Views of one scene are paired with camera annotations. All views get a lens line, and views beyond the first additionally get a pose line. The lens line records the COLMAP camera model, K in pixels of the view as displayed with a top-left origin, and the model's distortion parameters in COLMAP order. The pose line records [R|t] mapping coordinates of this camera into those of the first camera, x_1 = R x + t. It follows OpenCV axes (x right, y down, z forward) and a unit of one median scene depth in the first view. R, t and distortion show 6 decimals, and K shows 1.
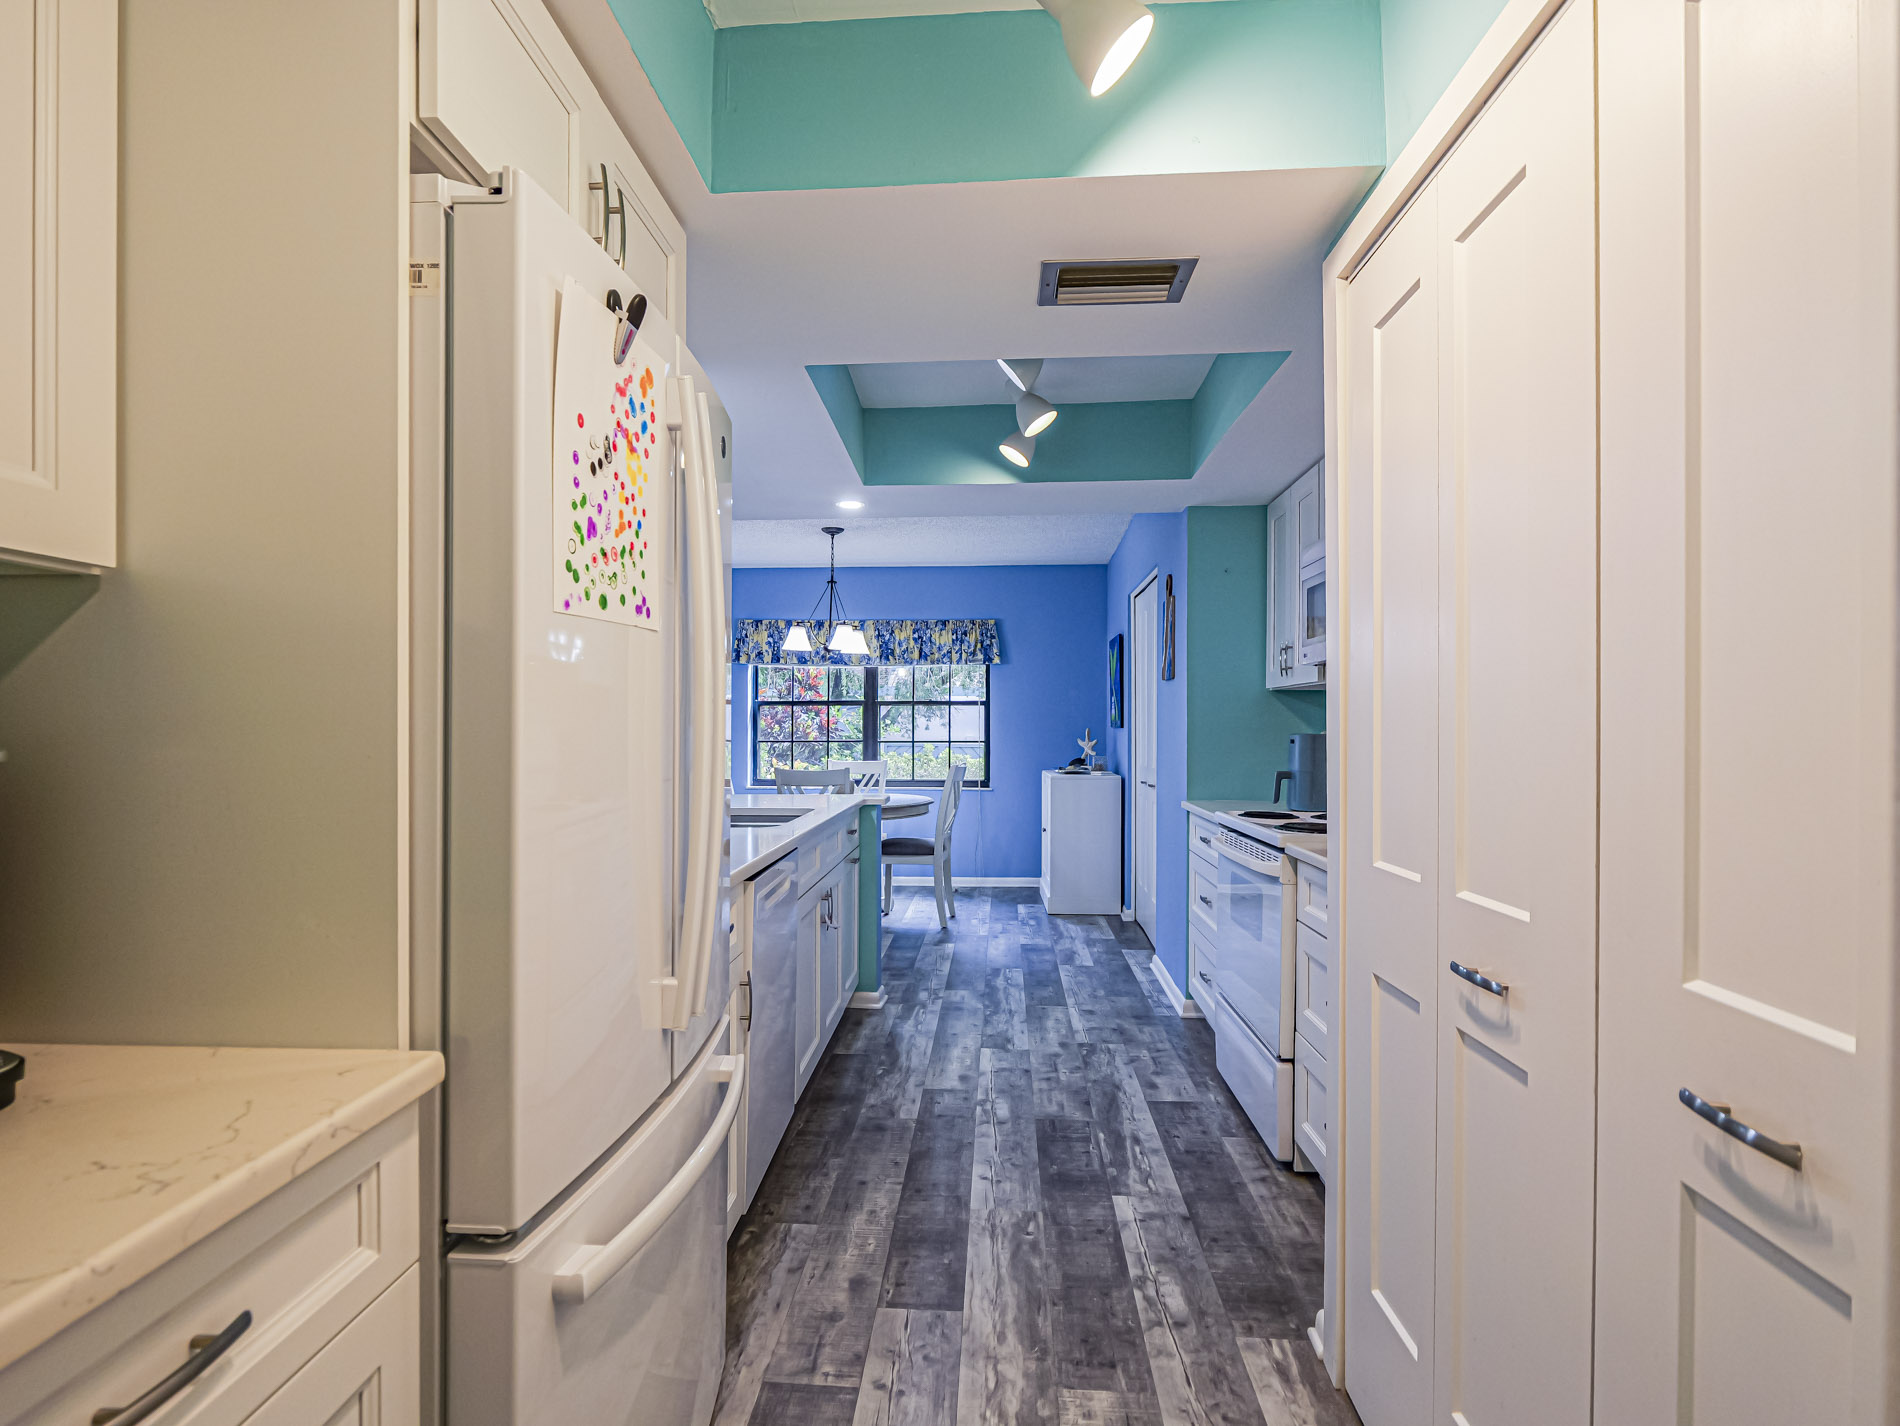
lens RADIAL K [[1023.1, 0, 944.7], [0, 1023.1, 713.7], [0, 0, 1]] dist [-0.001651, -0.000332]
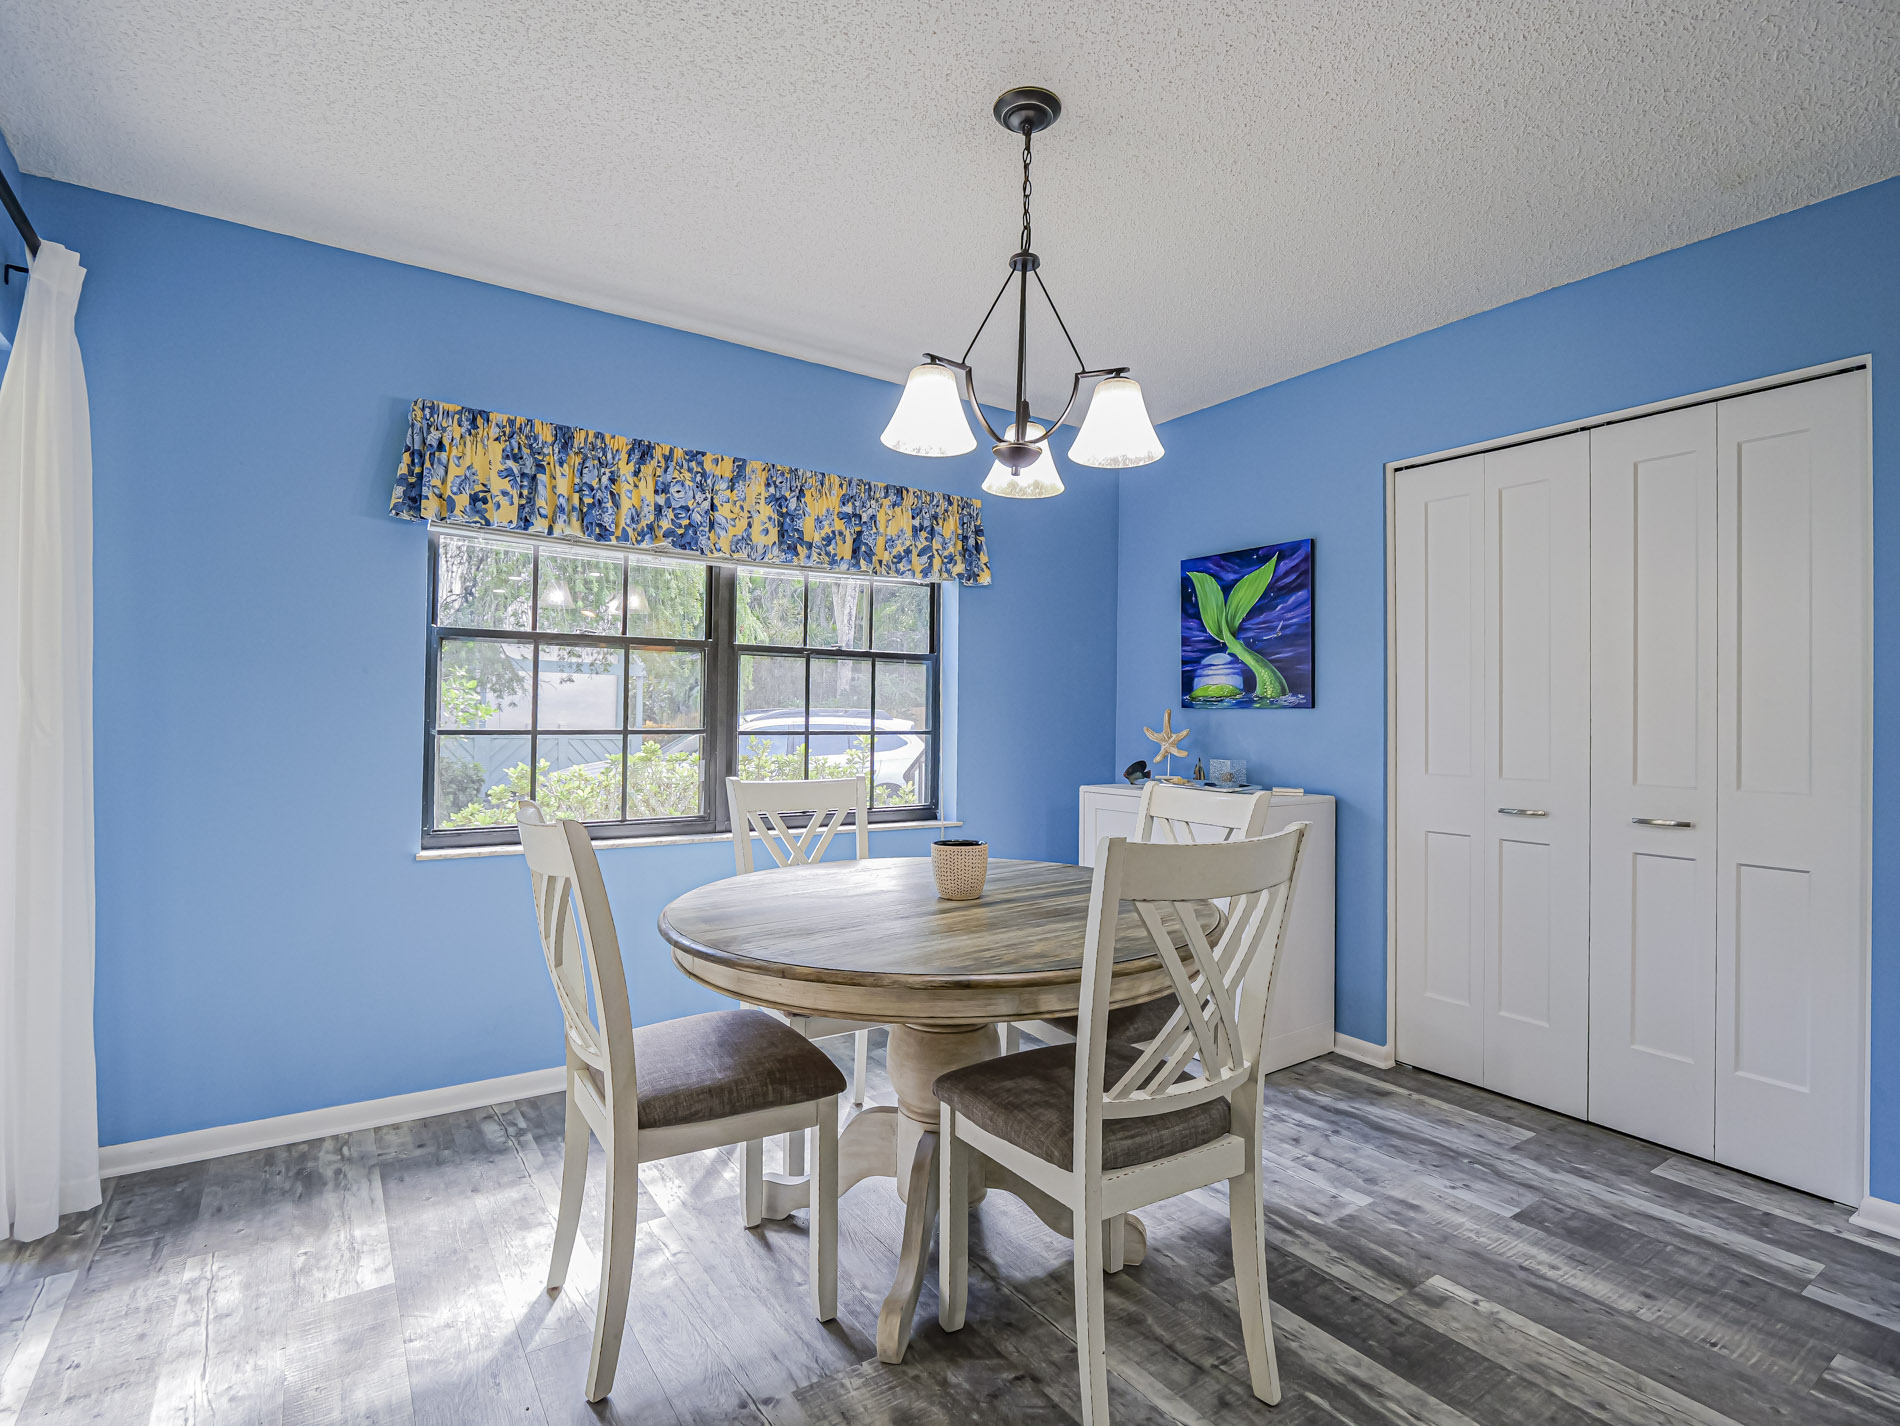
lens RADIAL K [[935.0, 0, 948.1], [0, 935.0, 699.1], [0, 0, 1]] dist [-0.014578, 0.000668]
pose [[0.789457, 0.020424, 0.613467, -0.380488], [-0.016901, 0.999791, -0.011537, 0.023738], [-0.613574, -0.001260, 0.789636, 0.936824]]
